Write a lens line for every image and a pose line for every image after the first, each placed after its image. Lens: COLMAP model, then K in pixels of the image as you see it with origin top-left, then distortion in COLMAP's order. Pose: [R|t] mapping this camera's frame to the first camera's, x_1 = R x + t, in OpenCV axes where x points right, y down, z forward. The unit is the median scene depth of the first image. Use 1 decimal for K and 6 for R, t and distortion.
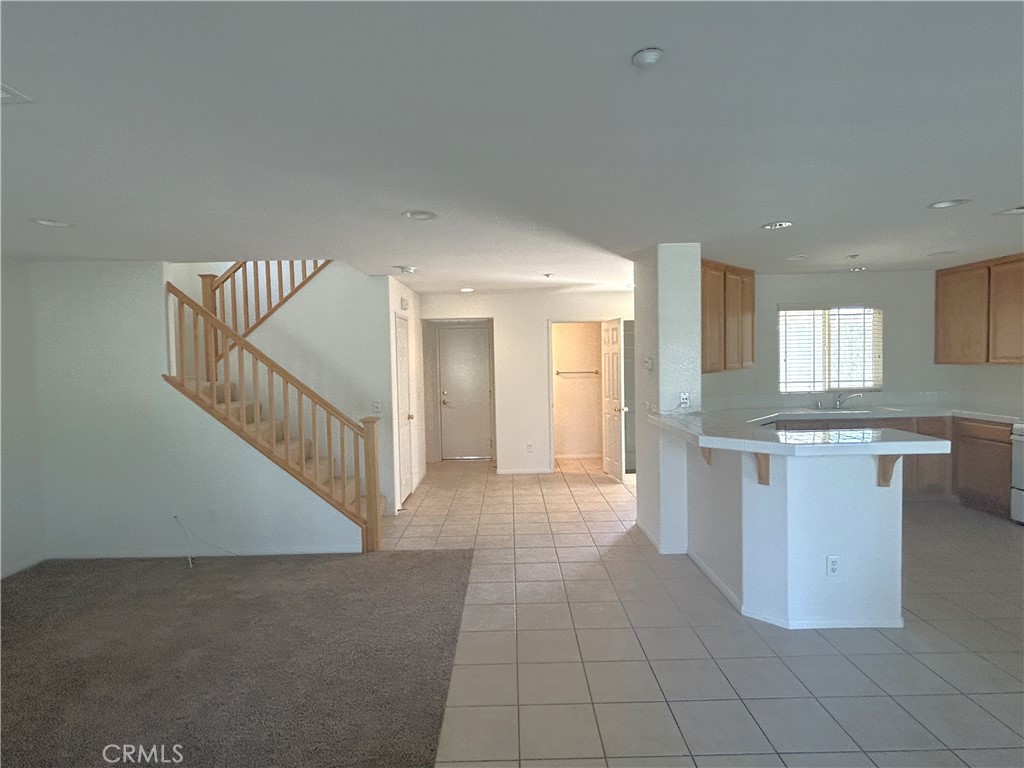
lens RADIAL K [[539.2, 0, 515.3], [0, 539.2, 381.3], [0, 0, 1]] dist [0.005774, 0.003357]
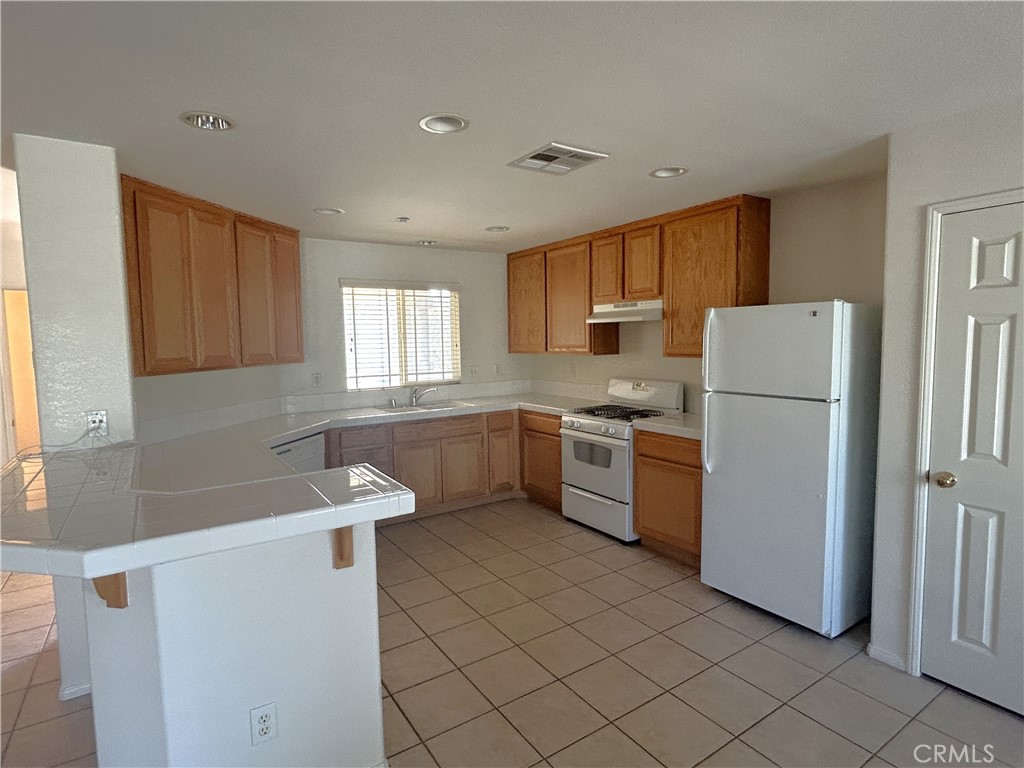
lens RADIAL K [[539.2, 0, 512.1], [0, 539.2, 383.3], [0, 0, 1]] dist [0.005774, 0.003357]
pose [[0.837831, -0.040333, 0.544437, 0.261537], [0.024247, 0.999032, 0.036695, -0.013129], [-0.545390, -0.017543, 0.837998, 0.202131]]
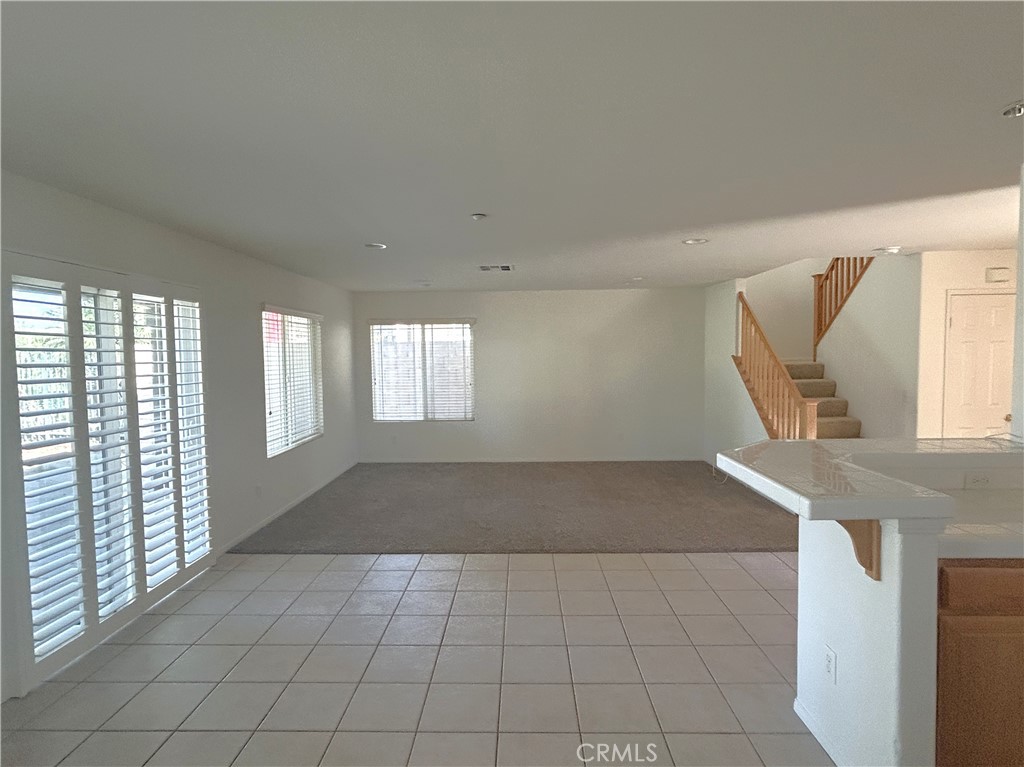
lens RADIAL K [[539.2, 0, 511.5], [0, 539.2, 384.1], [0, 0, 1]] dist [0.005774, 0.003357]
pose [[-0.038338, 0.075624, -0.996399, 2.456748], [-0.028500, 0.996644, 0.076739, -0.080698], [0.998858, 0.031339, -0.036054, 1.245570]]
